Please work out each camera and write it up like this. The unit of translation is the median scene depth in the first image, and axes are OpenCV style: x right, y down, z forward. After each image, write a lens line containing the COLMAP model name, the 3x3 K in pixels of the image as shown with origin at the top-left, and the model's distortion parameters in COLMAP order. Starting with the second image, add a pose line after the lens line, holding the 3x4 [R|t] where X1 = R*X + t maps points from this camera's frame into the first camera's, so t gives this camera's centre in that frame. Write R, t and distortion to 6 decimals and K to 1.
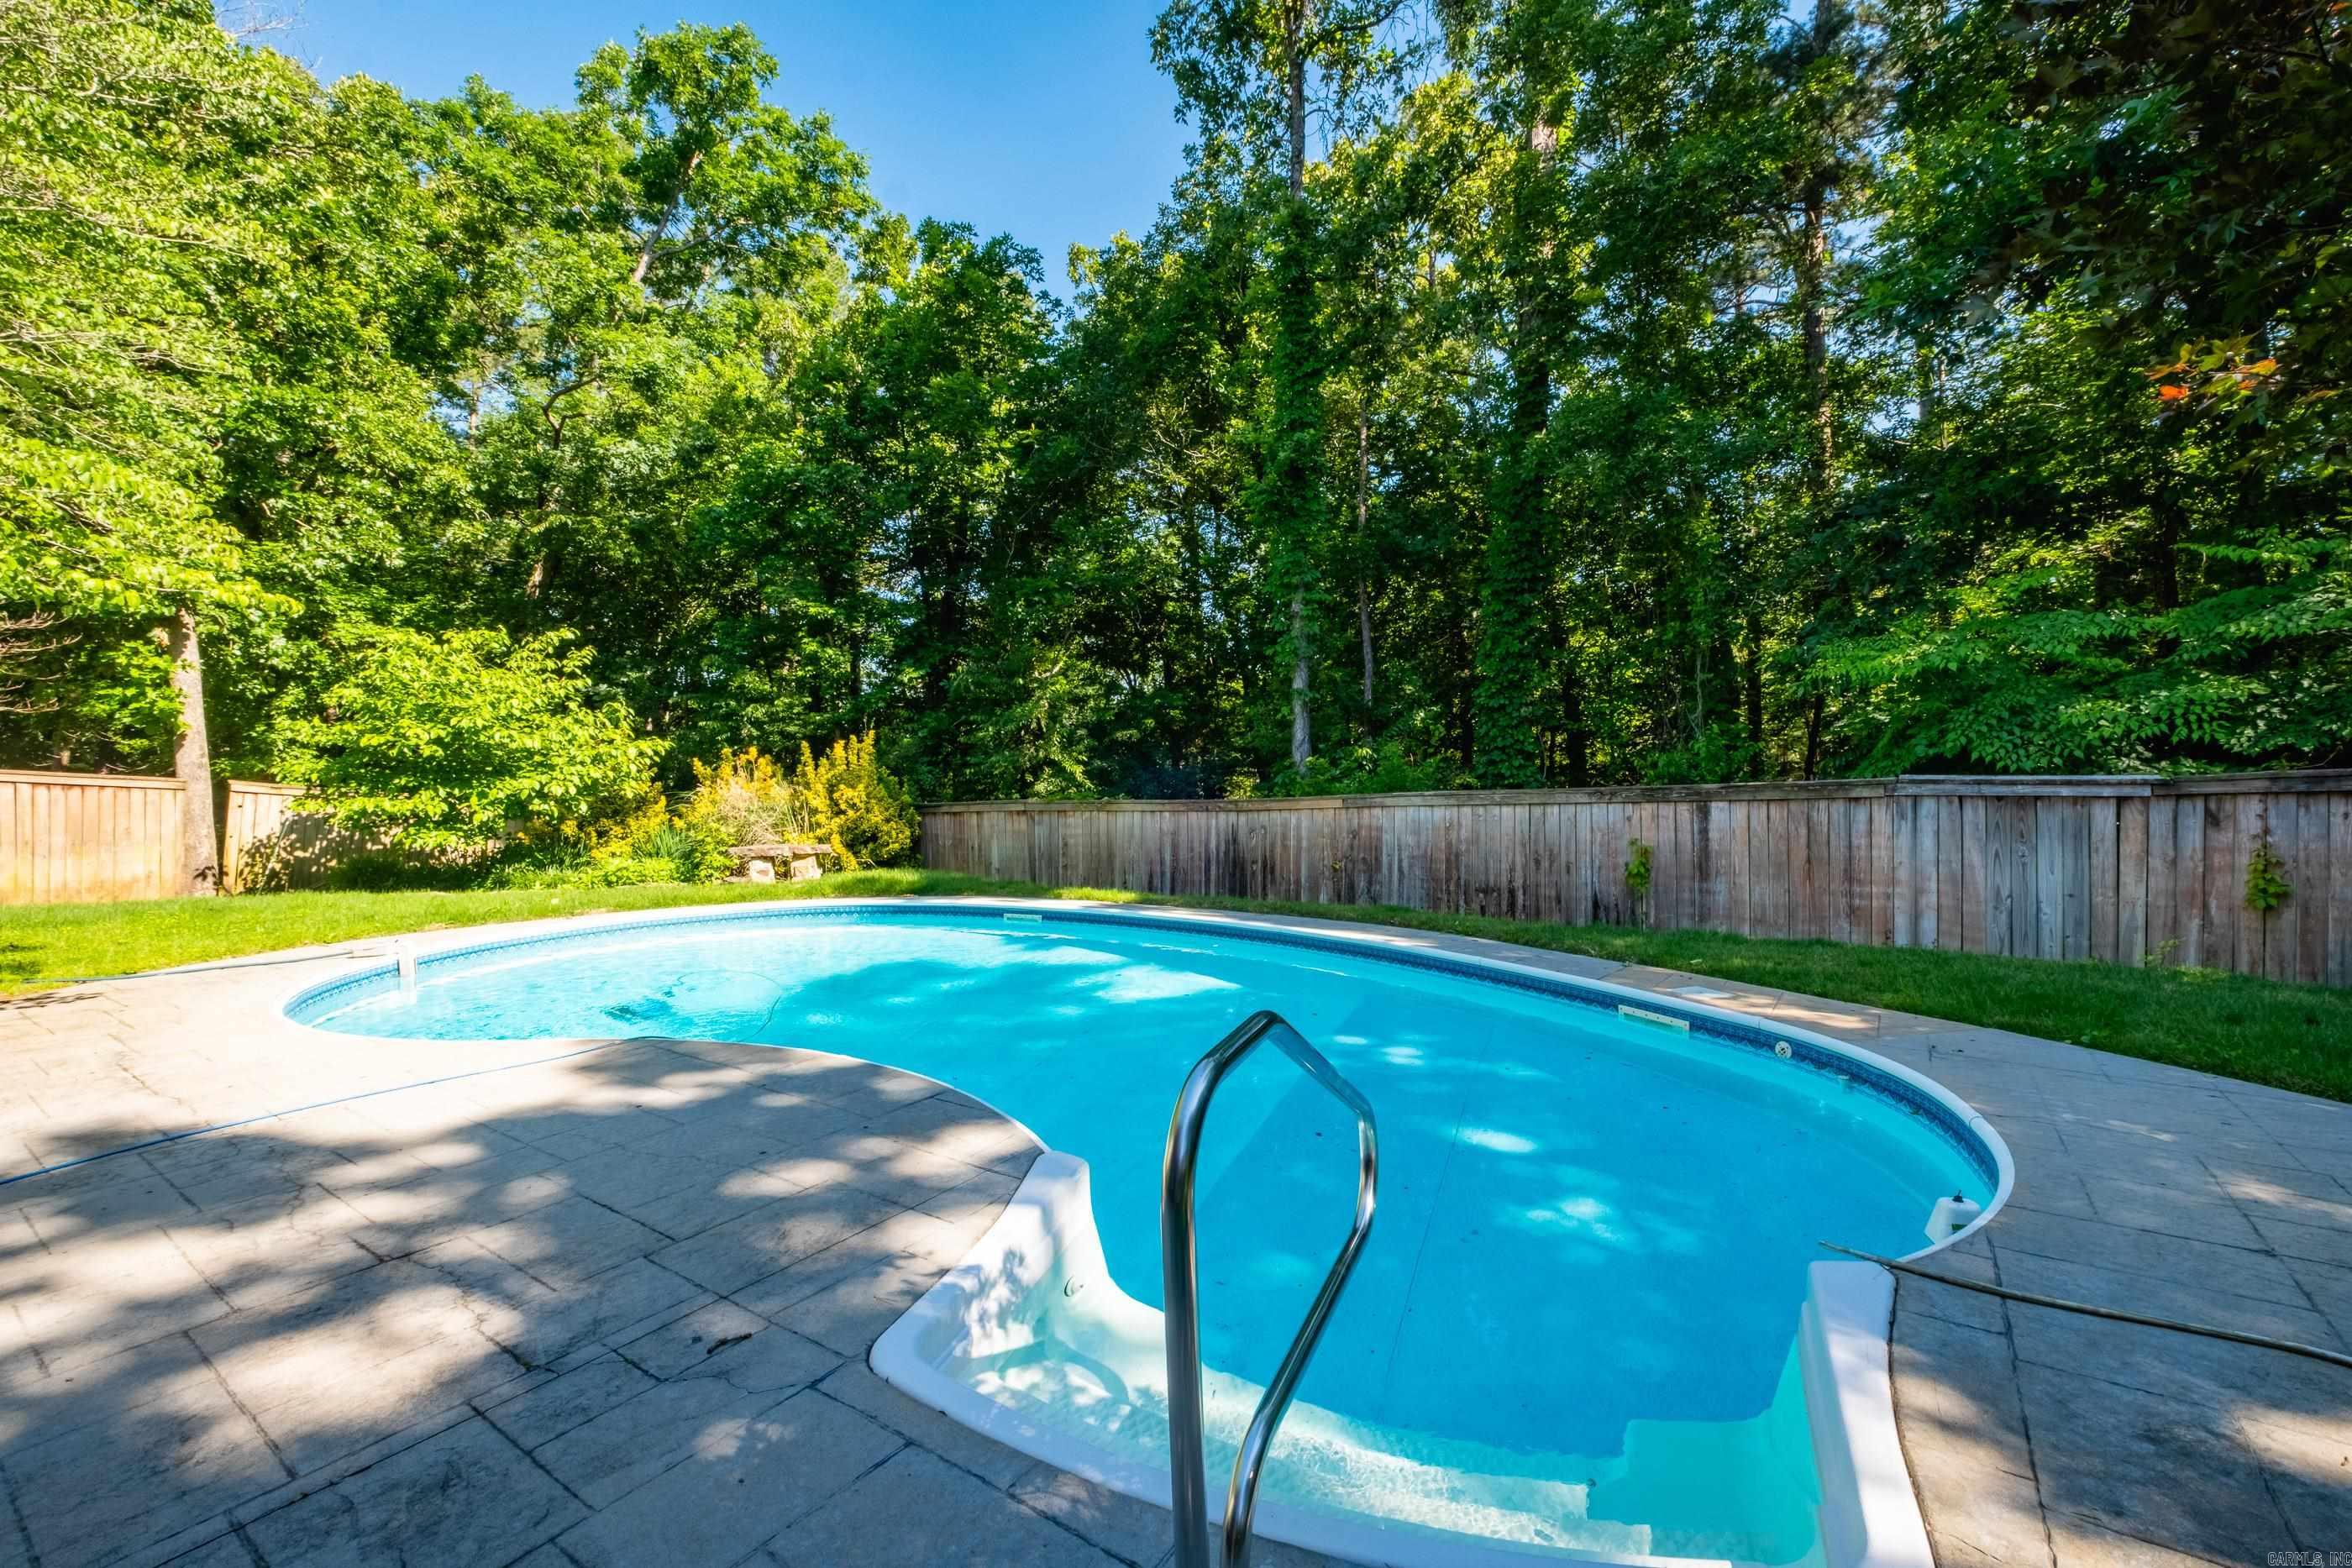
lens RADIAL K [[998.4, 0, 1182.8], [0, 998.4, 788.2], [0, 0, 1]] dist [0.003708, -0.000446]
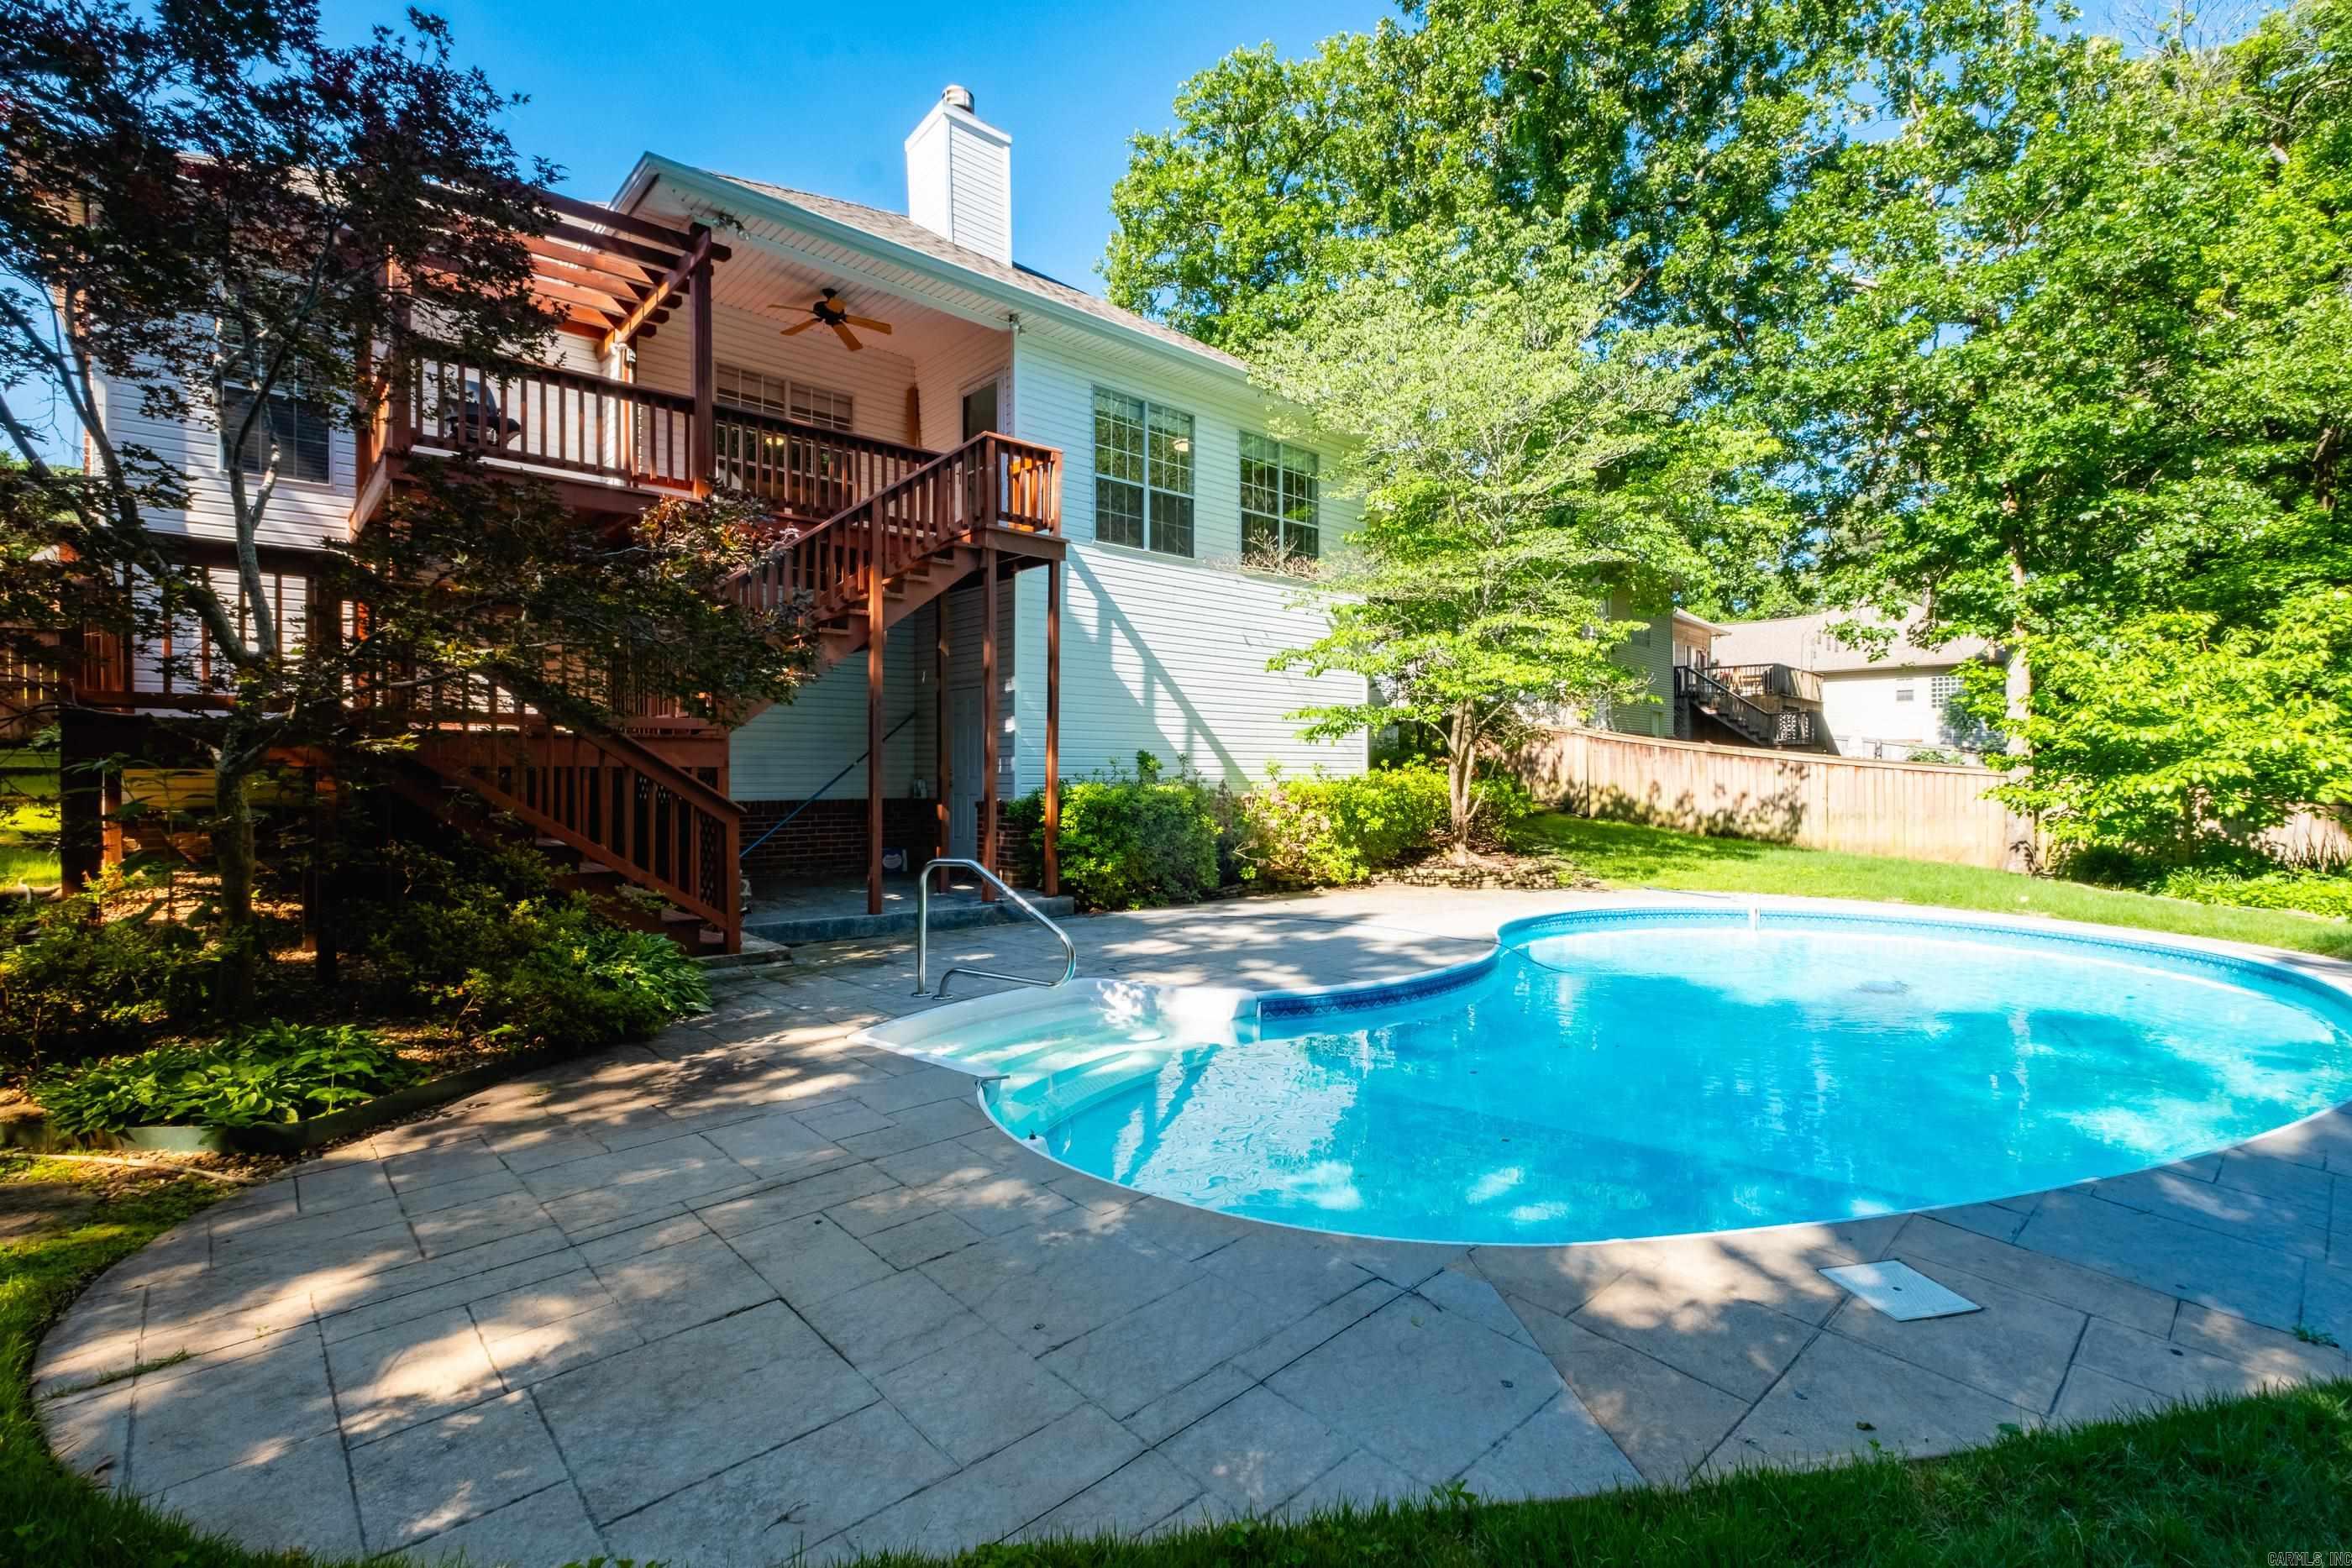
lens RADIAL K [[1069.0, 0, 1193.5], [0, 1069.0, 756.2], [0, 0, 1]] dist [0.003457, -0.000120]
pose [[-0.213111, 0.005770, -0.977011, 0.635390], [-0.013395, 0.999871, 0.008827, -0.030707], [0.976936, 0.014969, -0.213007, 0.448916]]
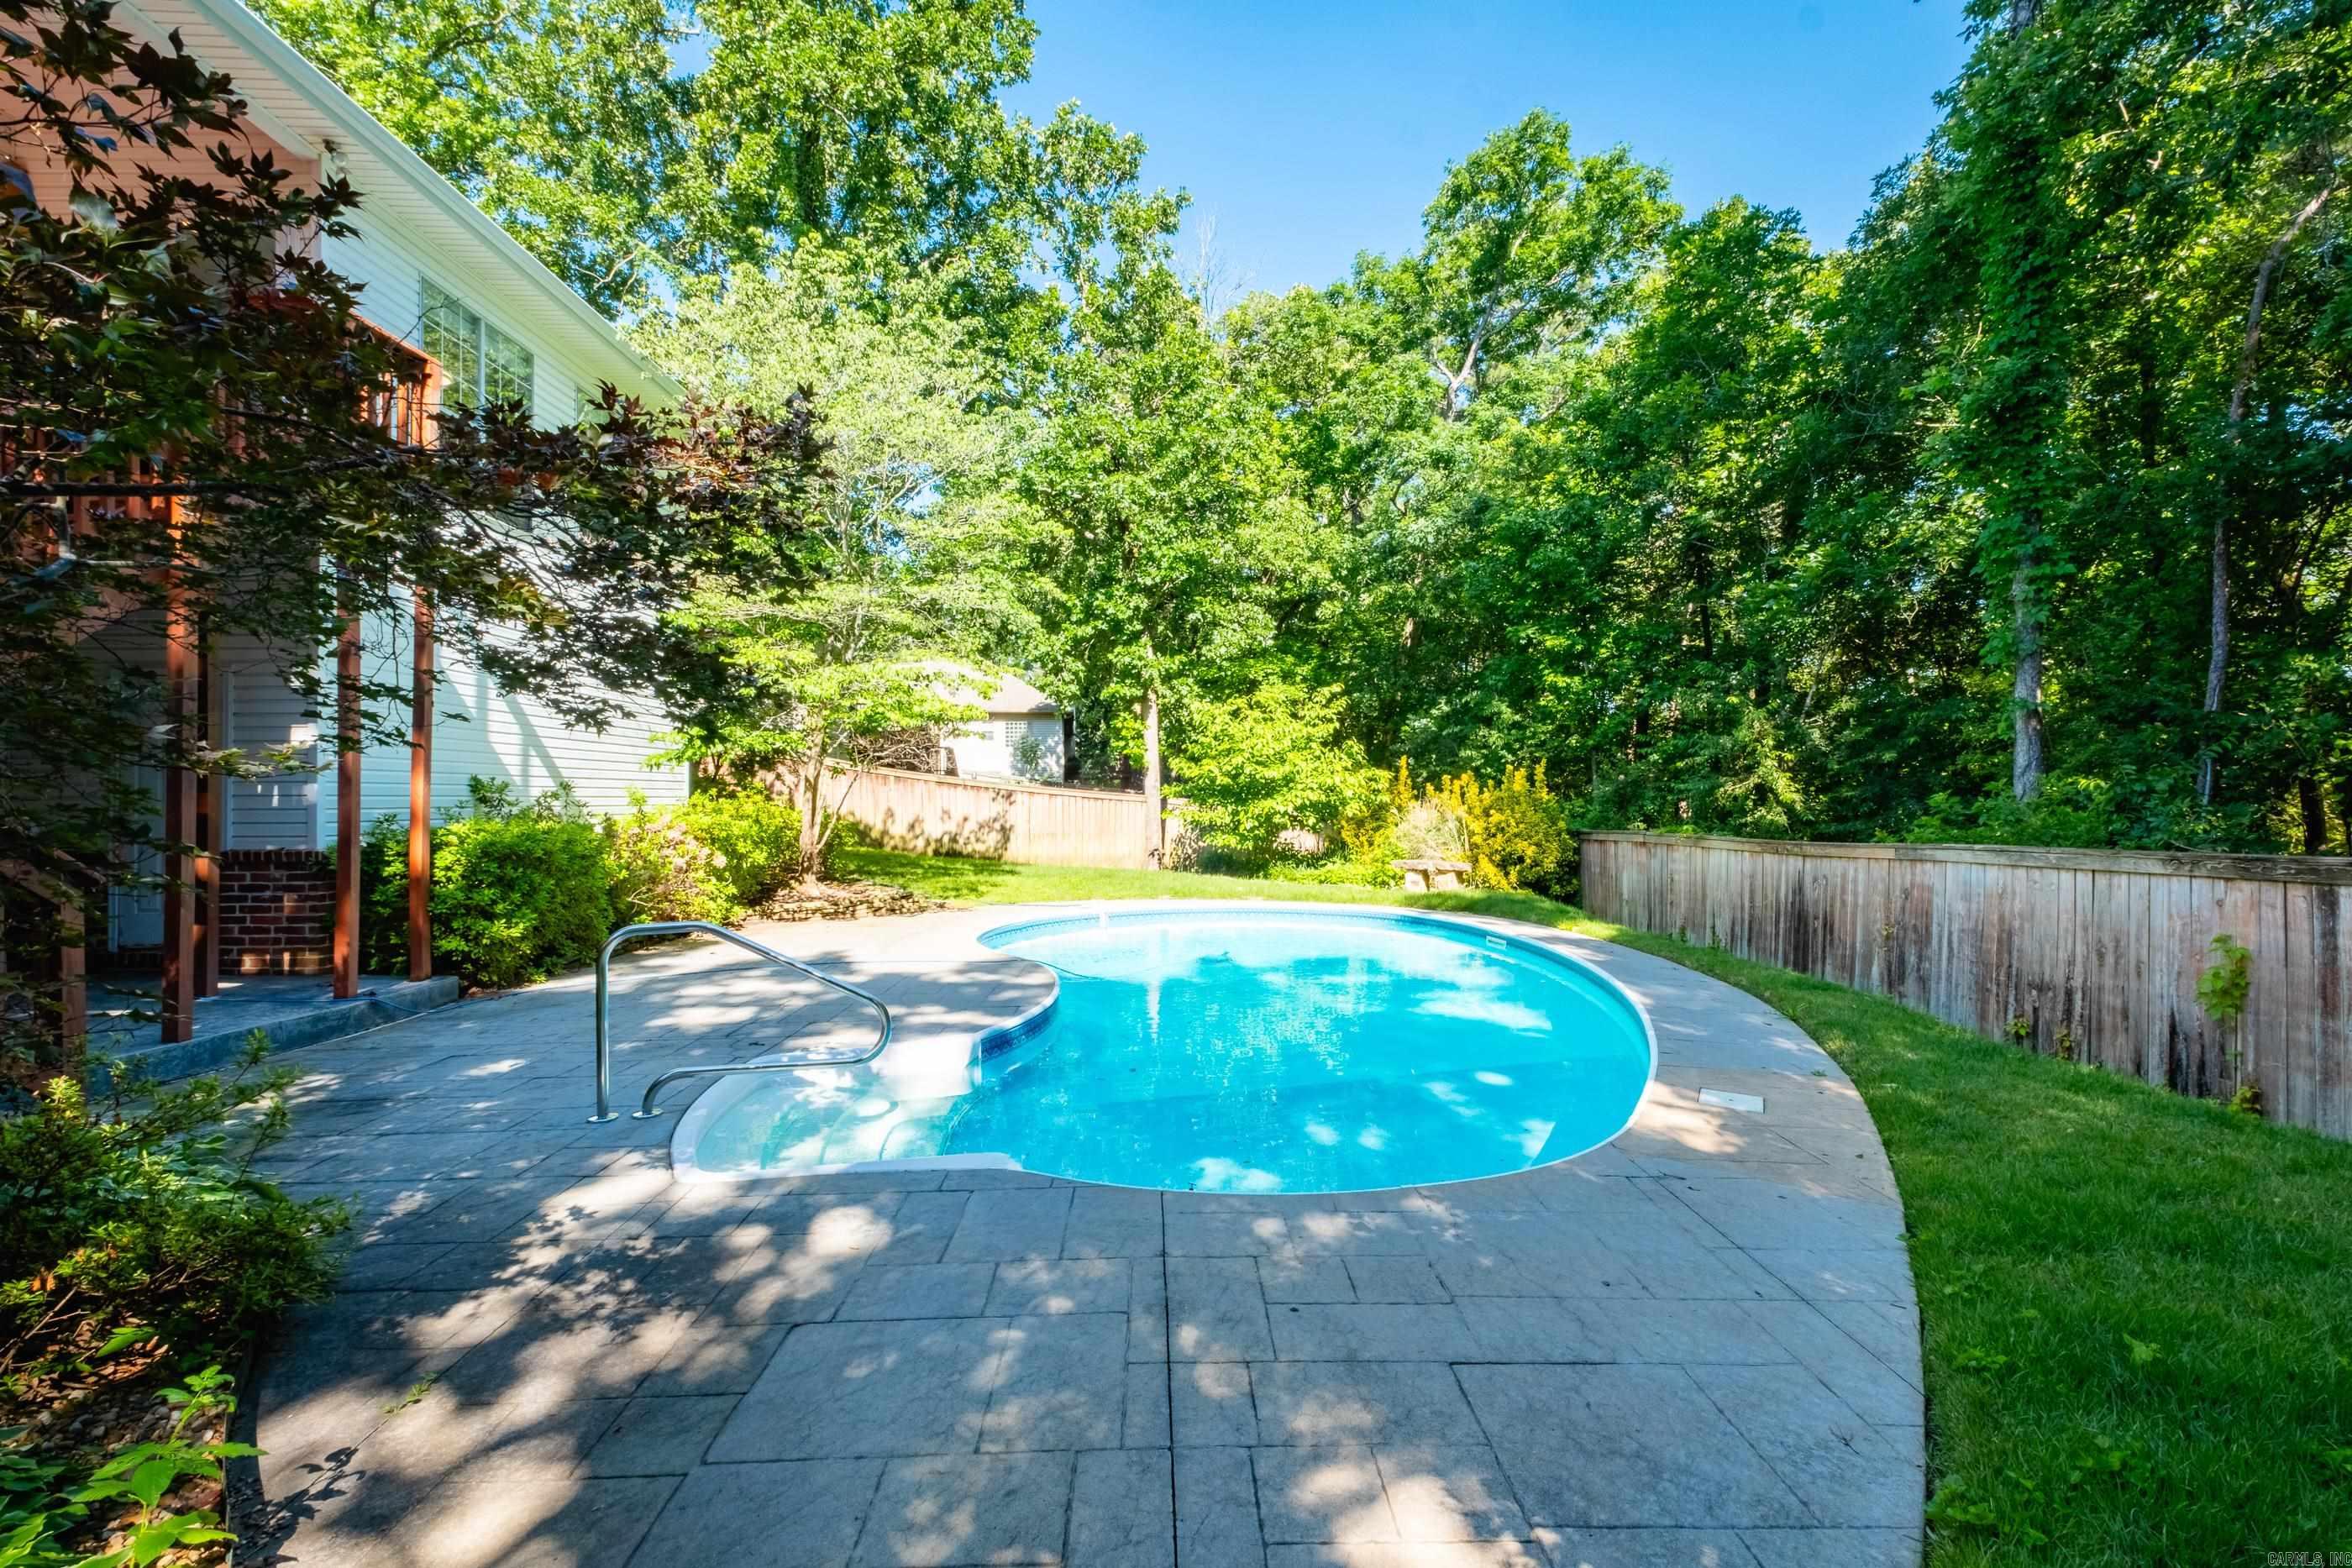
lens RADIAL K [[1046.5, 0, 1183.0], [0, 1046.5, 782.8], [0, 0, 1]] dist [0.004897, -0.000222]
pose [[0.595617, 0.006904, -0.803239, 0.551091], [-0.021185, 0.999750, -0.007115, -0.026211], [0.802989, 0.021255, 0.595615, 0.054934]]
